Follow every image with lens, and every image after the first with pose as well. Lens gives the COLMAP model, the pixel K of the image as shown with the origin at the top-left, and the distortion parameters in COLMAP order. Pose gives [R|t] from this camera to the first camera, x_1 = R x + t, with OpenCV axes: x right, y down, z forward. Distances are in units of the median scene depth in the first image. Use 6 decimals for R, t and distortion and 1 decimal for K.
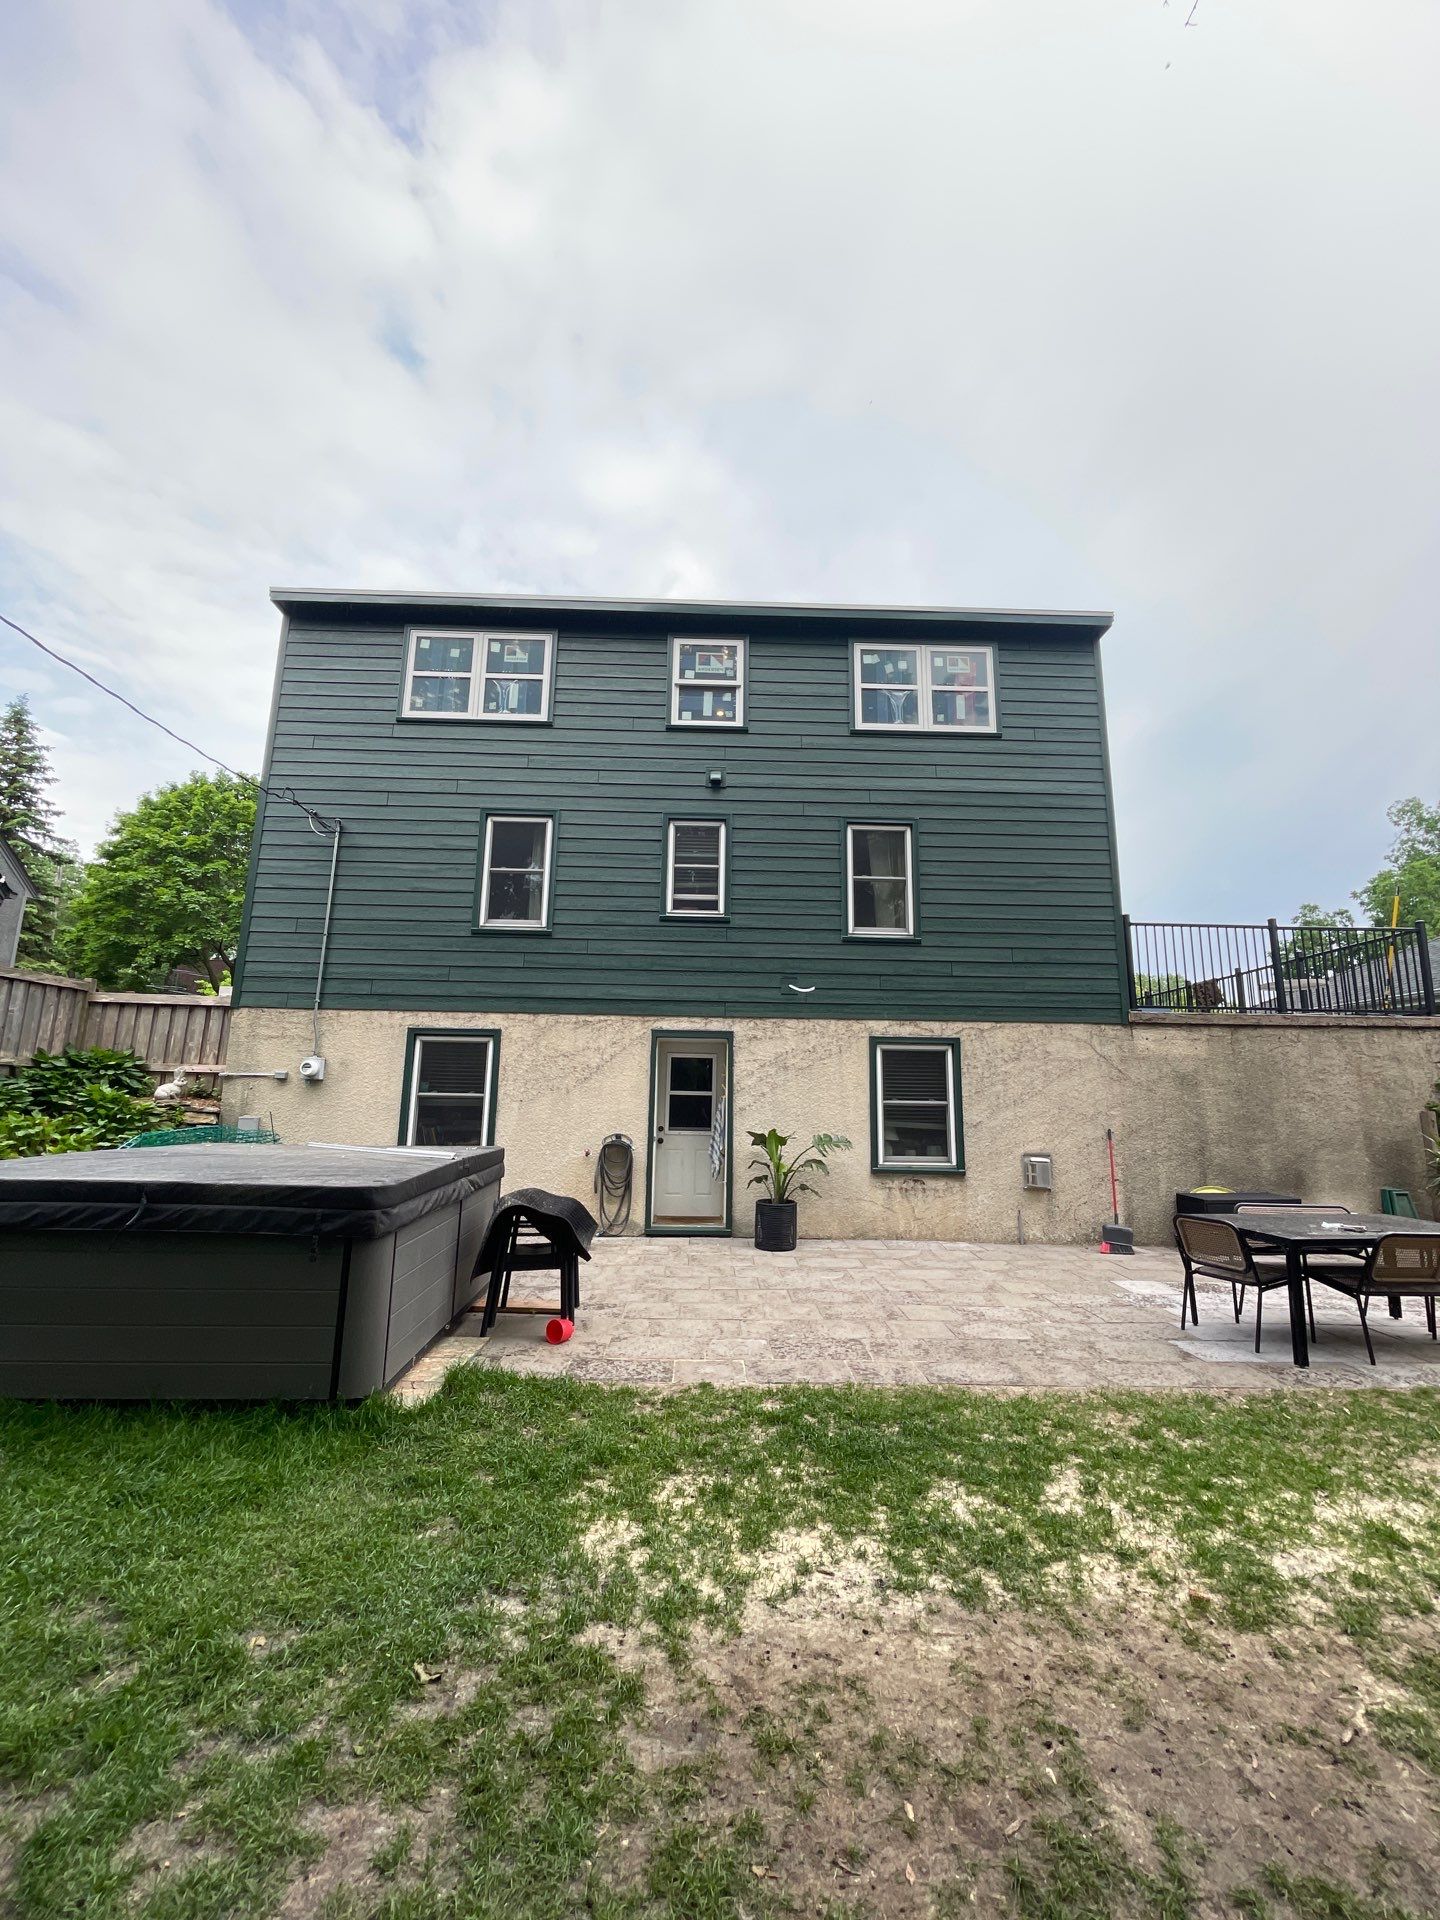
lens RADIAL K [[771.9, 0, 735.3], [0, 771.9, 964.4], [0, 0, 1]] dist [0.001369, -0.000306]
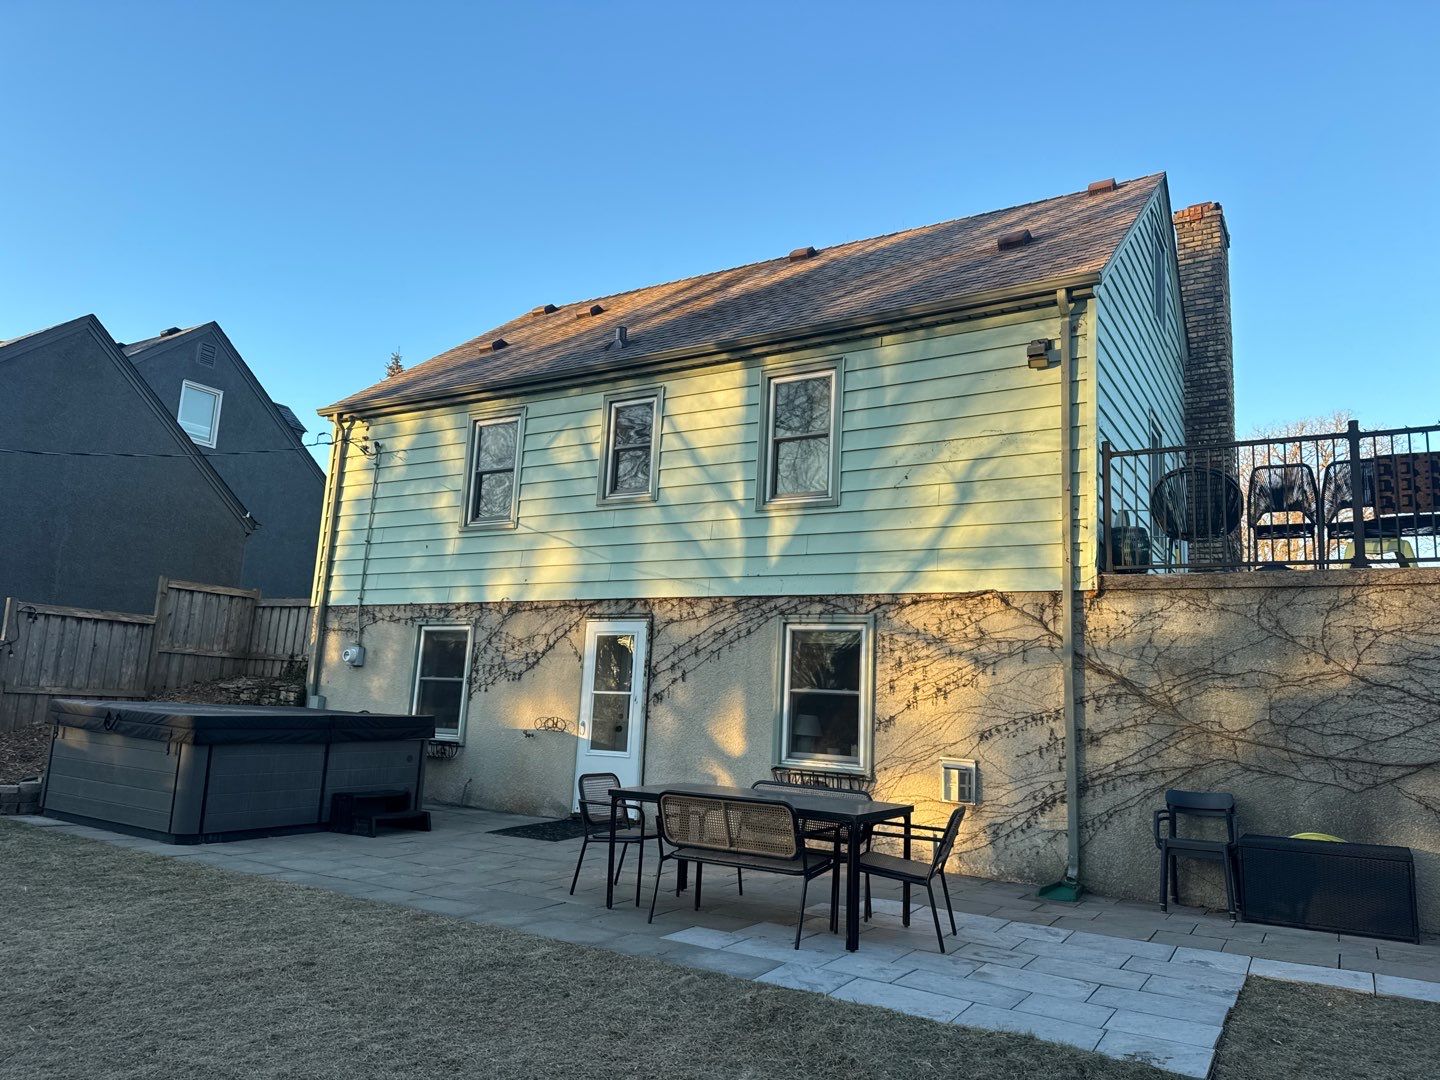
lens RADIAL K [[1082.3, 0, 758.6], [0, 1082.3, 543.2], [0, 0, 1]] dist [0.125031, -0.149646]
pose [[0.832652, -0.062223, -0.550290, 0.854637], [0.063821, 0.997829, -0.016259, 0.027666], [0.550107, -0.021582, 0.834815, -0.062353]]
